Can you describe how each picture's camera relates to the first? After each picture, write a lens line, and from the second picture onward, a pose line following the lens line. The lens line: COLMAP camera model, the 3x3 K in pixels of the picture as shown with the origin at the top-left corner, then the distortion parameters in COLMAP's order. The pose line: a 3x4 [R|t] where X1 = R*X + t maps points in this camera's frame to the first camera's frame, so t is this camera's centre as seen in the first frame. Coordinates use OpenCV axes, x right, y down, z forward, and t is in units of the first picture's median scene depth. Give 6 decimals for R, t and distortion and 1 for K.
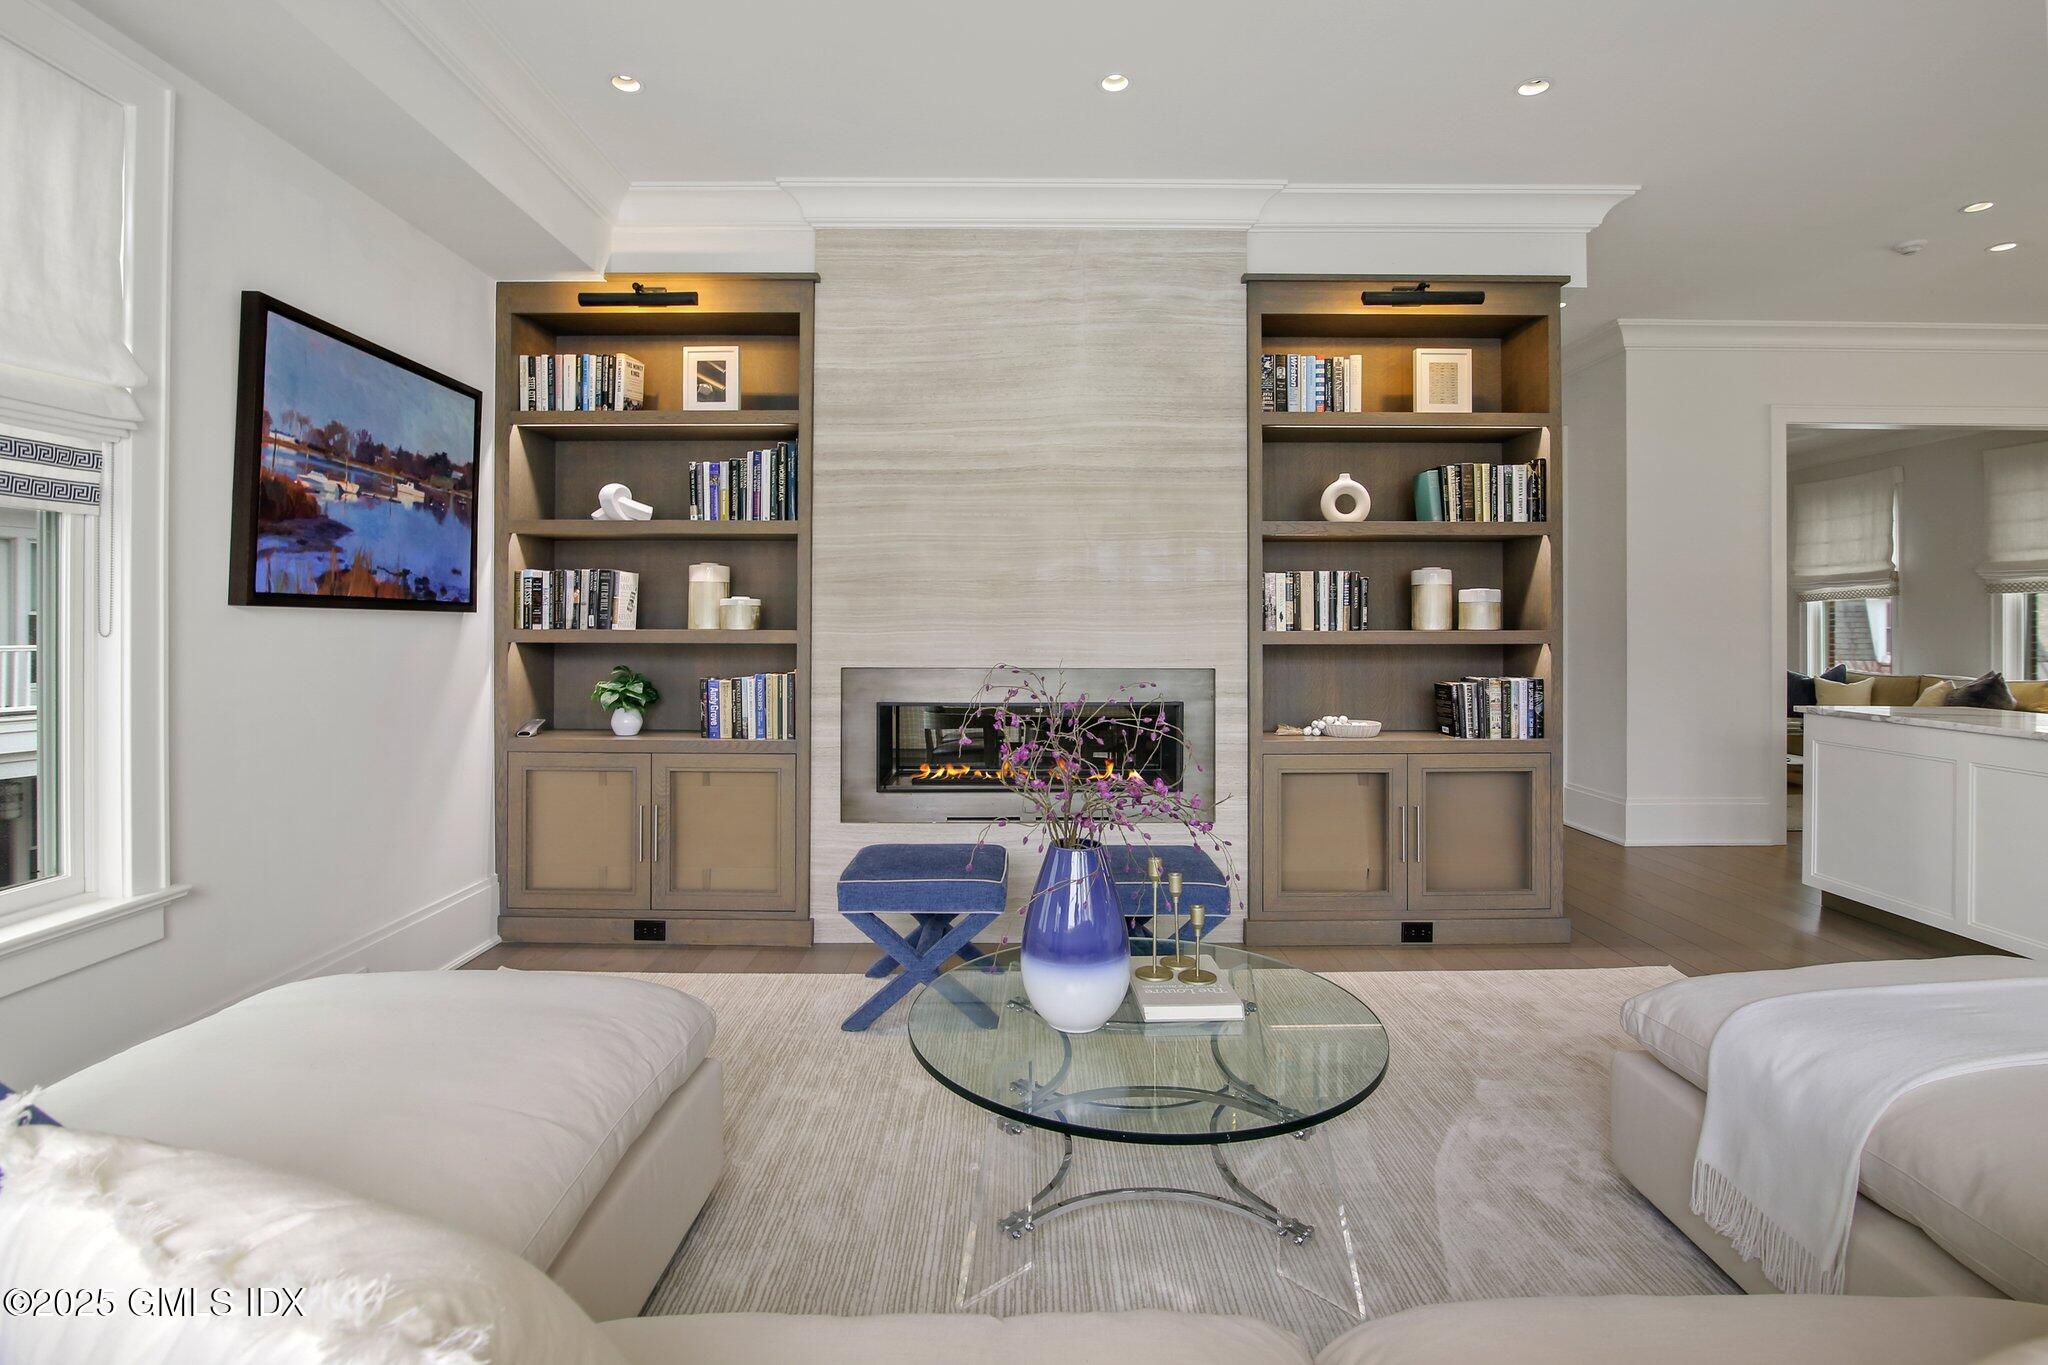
lens RADIAL K [[954.0, 0, 1029.5], [0, 954.0, 629.9], [0, 0, 1]] dist [-0.000035, -0.000003]
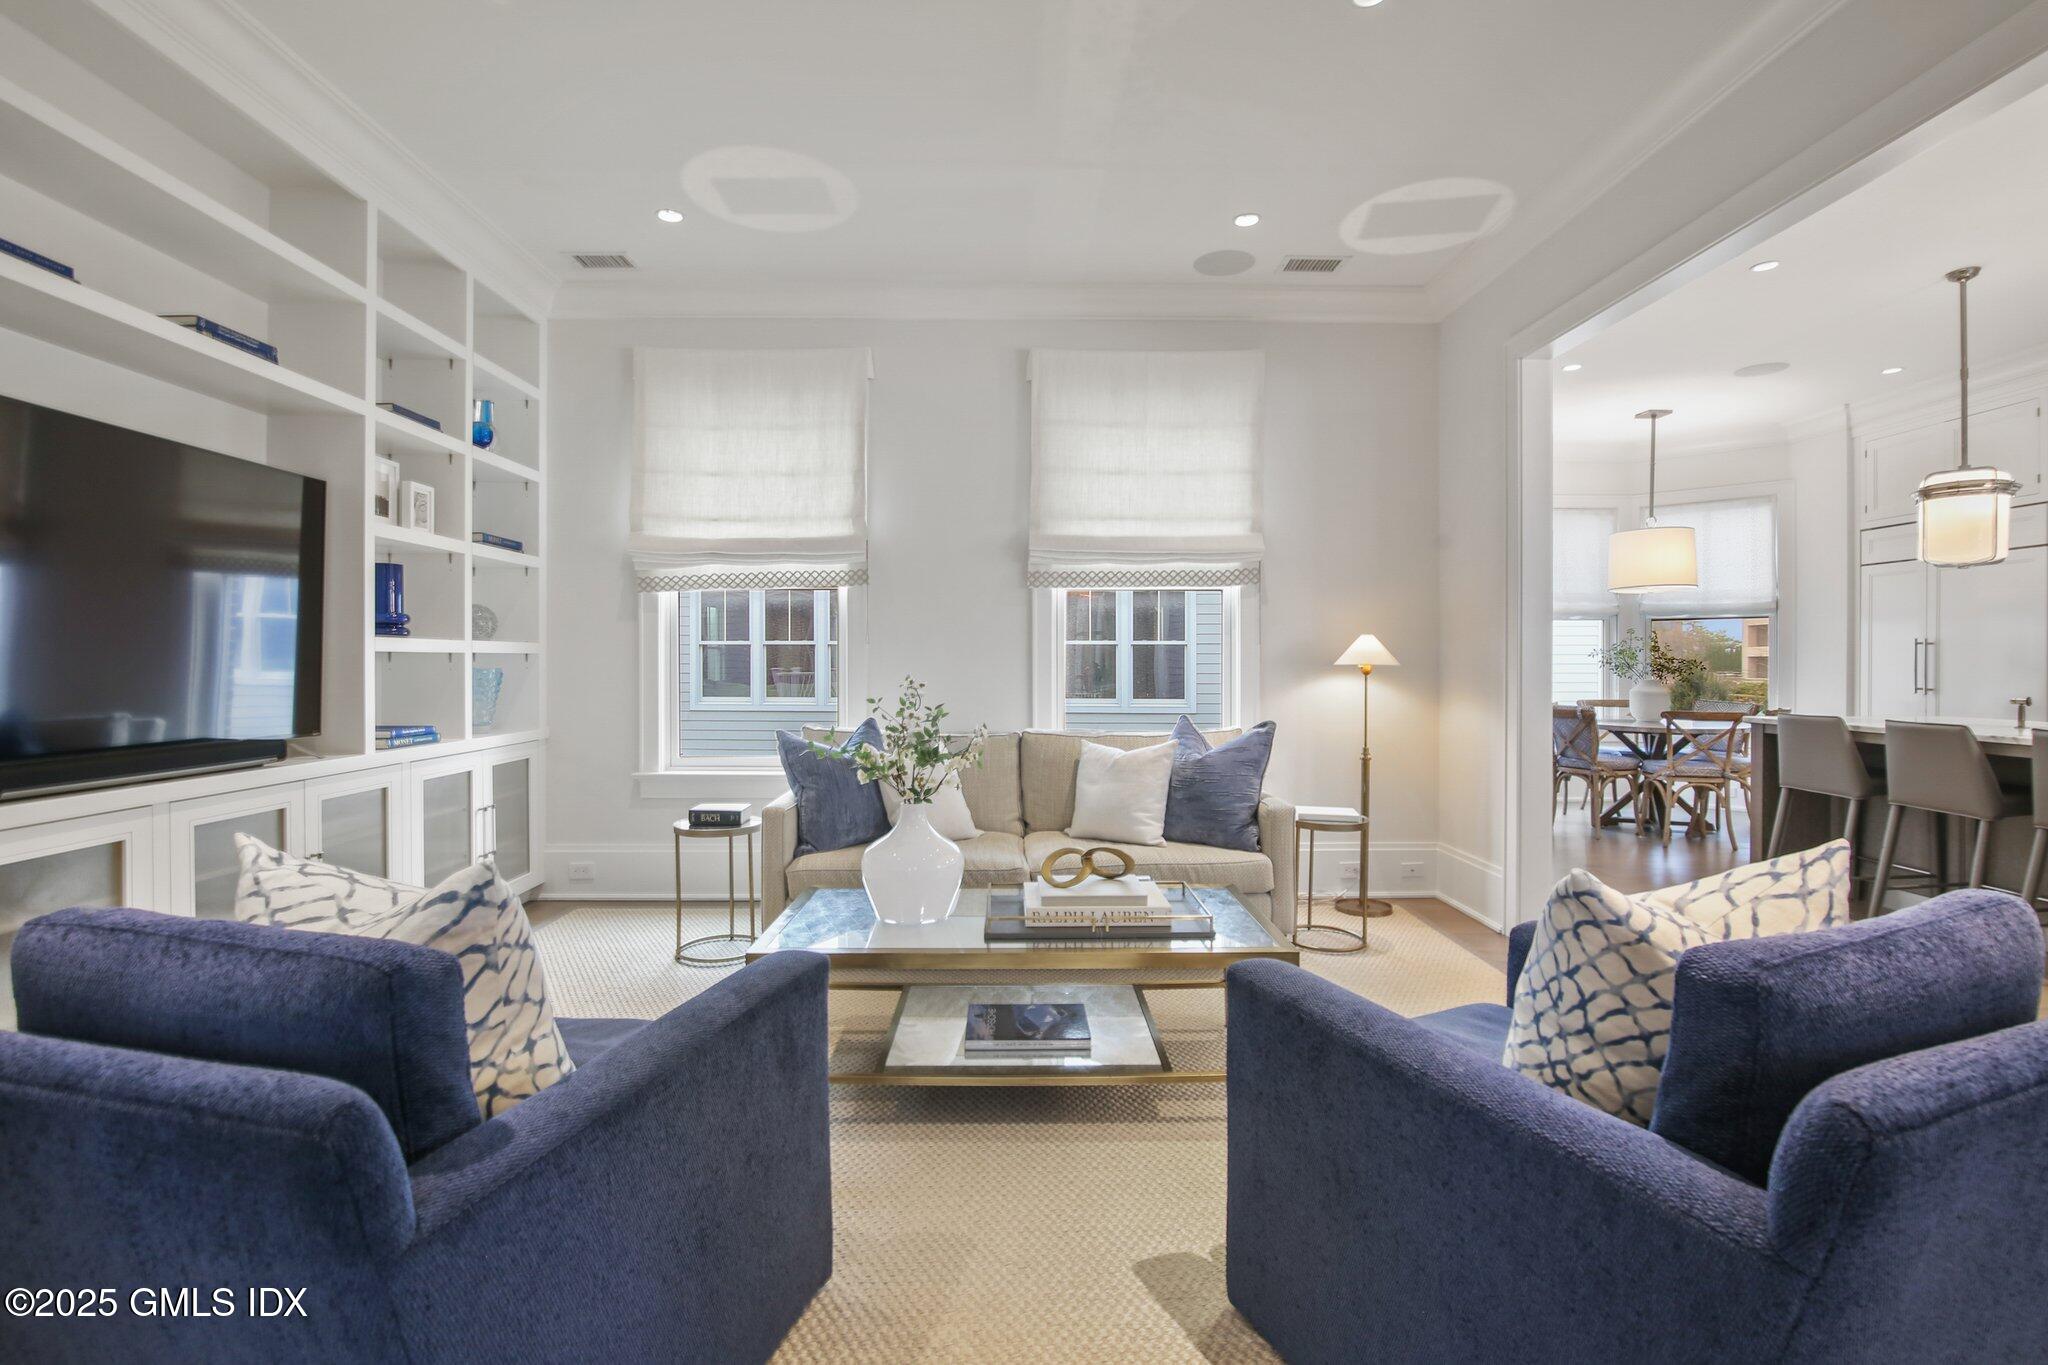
lens RADIAL K [[1781.8, 0, 1023.6], [0, 1781.8, 680.7], [0, 0, 1]] dist [-0.006493, -0.000469]
pose [[0.000941, -0.004203, 0.999991, -0.201870], [0.000861, 0.999991, 0.004202, 0.027768], [-0.999999, 0.000857, 0.000945, 1.758148]]
